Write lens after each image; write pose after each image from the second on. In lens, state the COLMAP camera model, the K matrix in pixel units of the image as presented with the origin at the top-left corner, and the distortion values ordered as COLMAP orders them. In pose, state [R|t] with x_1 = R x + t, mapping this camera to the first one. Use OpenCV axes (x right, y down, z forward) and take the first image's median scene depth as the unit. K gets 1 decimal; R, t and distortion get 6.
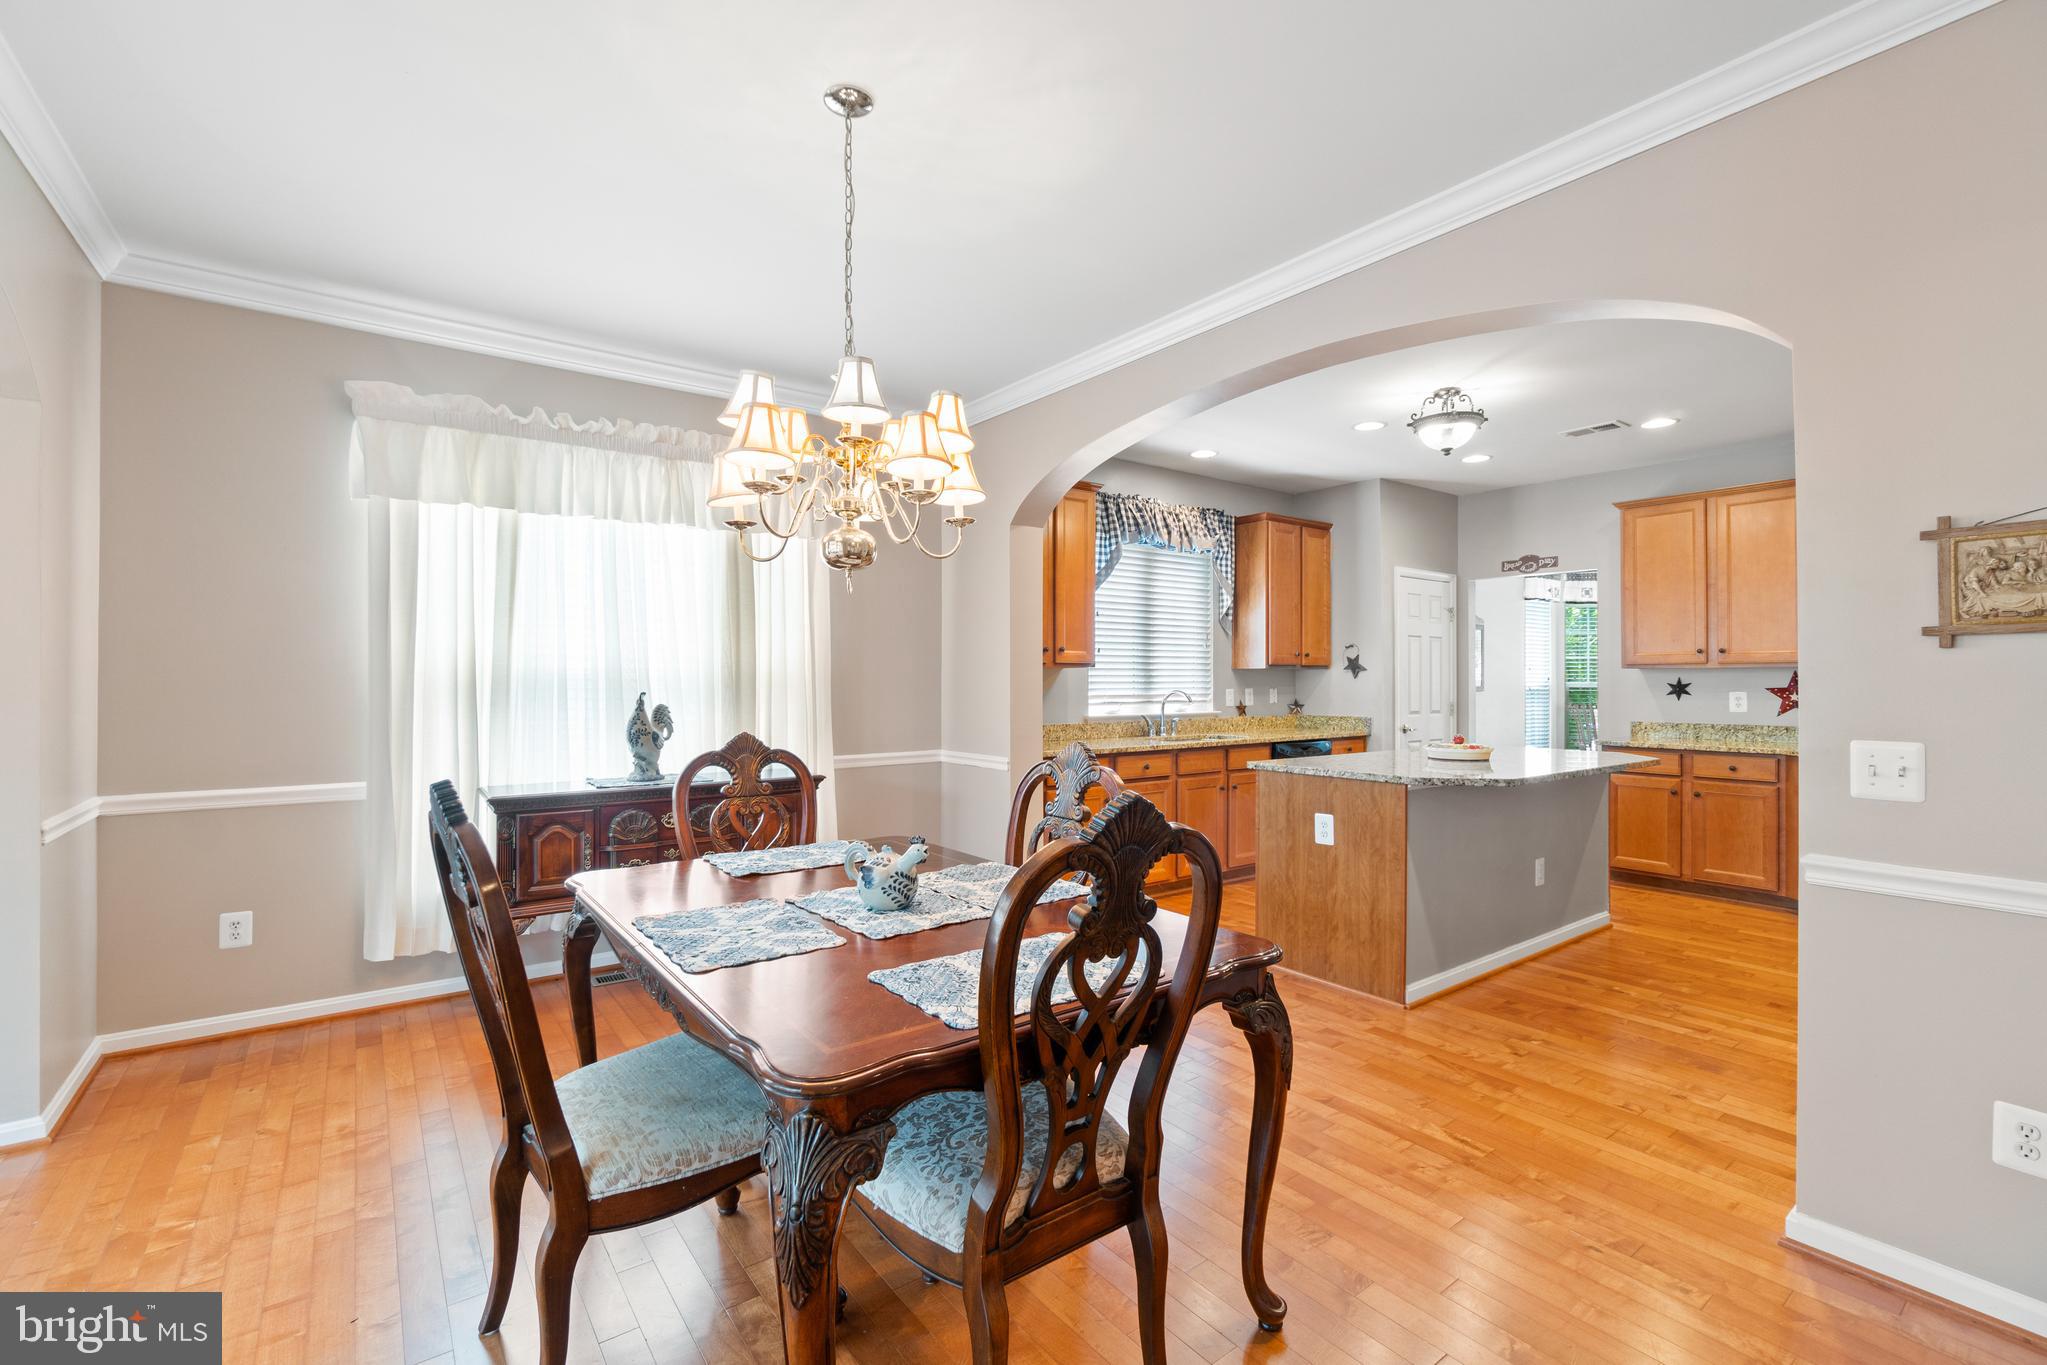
lens RADIAL K [[893.6, 0, 1023.5], [0, 893.6, 682.5], [0, 0, 1]] dist [0.000974, 0.000252]
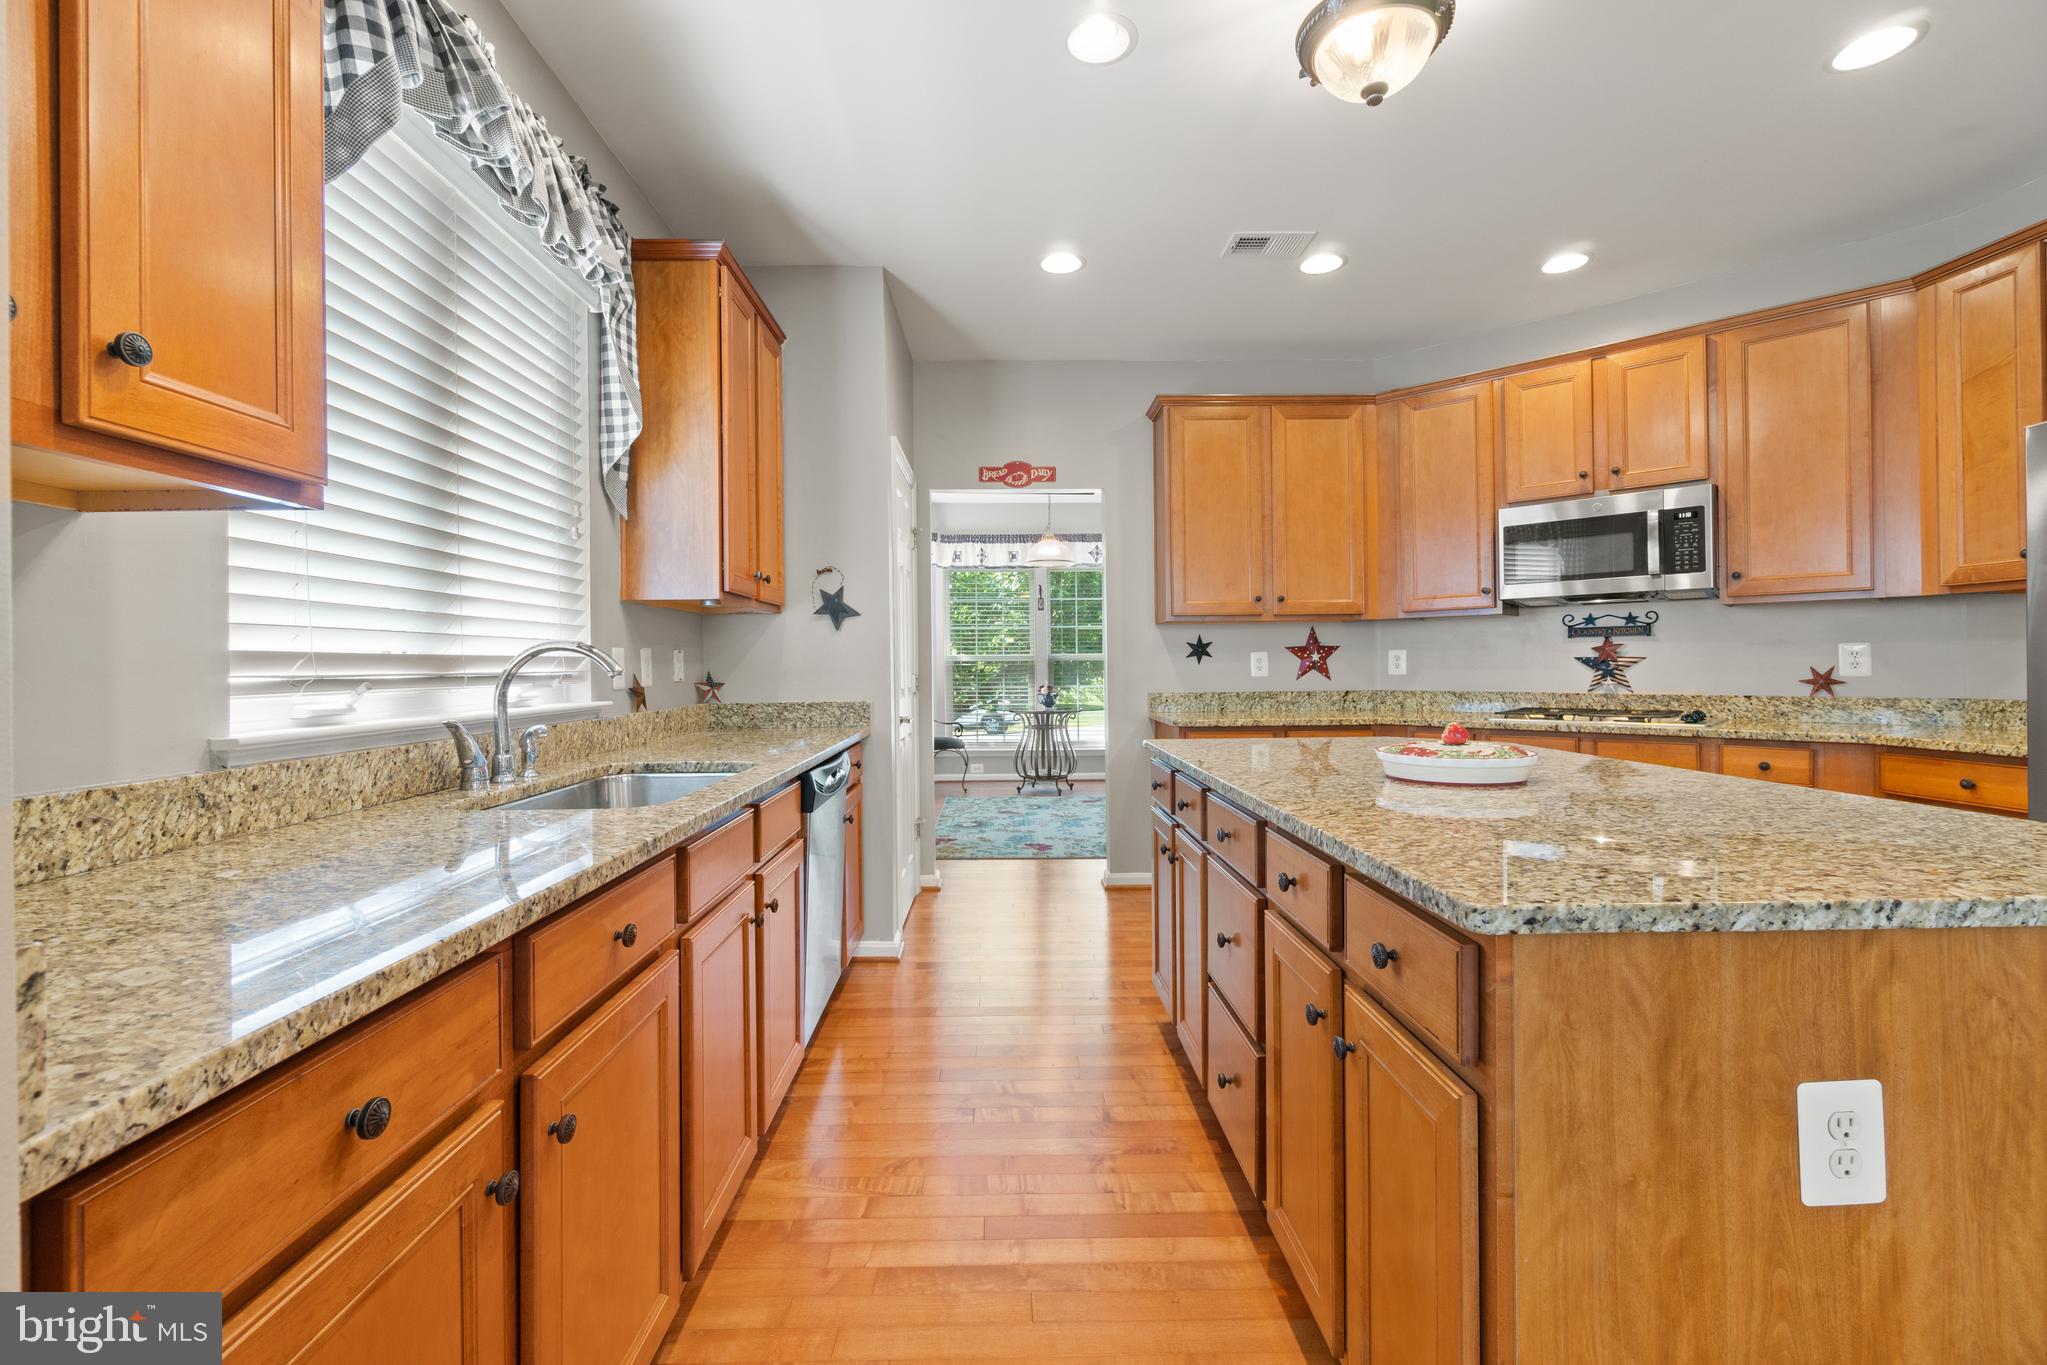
lens RADIAL K [[879.1, 0, 1015.1], [0, 879.1, 666.2], [0, 0, 1]] dist [-0.001369, -0.000415]
pose [[0.586001, -0.006636, 0.810283, 0.009832], [0.011010, 0.999939, 0.000226, 0.030757], [-0.810235, 0.008789, 0.586039, 1.041741]]
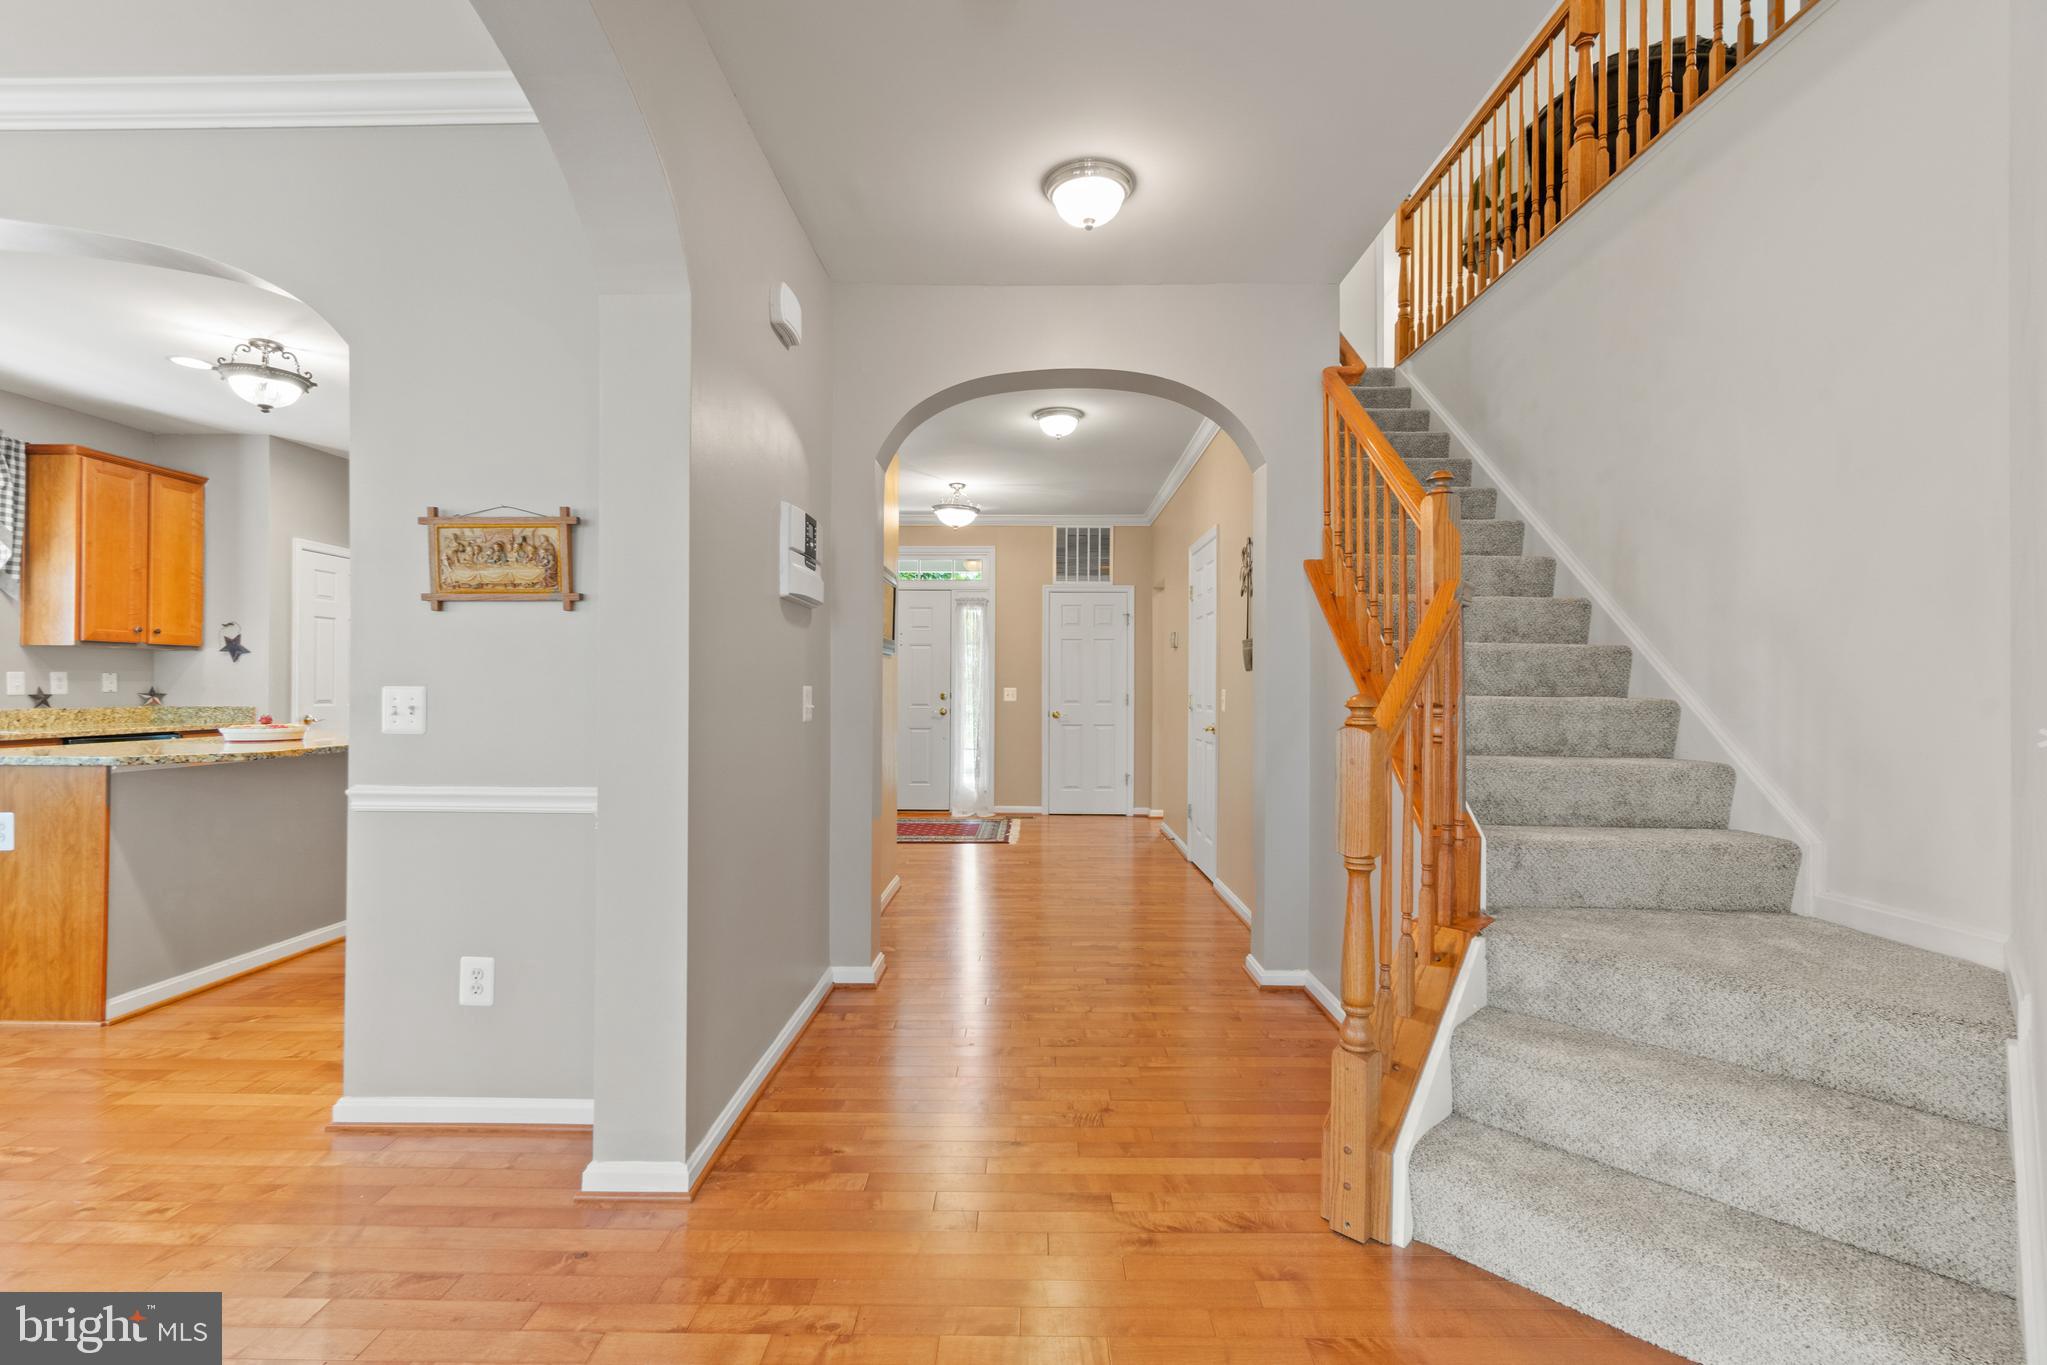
lens RADIAL K [[900.1, 0, 1023.5], [0, 900.1, 682.5], [0, 0, 1]] dist [-0.002627, 0.000372]
pose [[0.609427, 0.007172, 0.792810, 0.256801], [-0.001902, 0.999969, -0.007584, 0.034970], [-0.792840, 0.003114, 0.609422, -0.215956]]
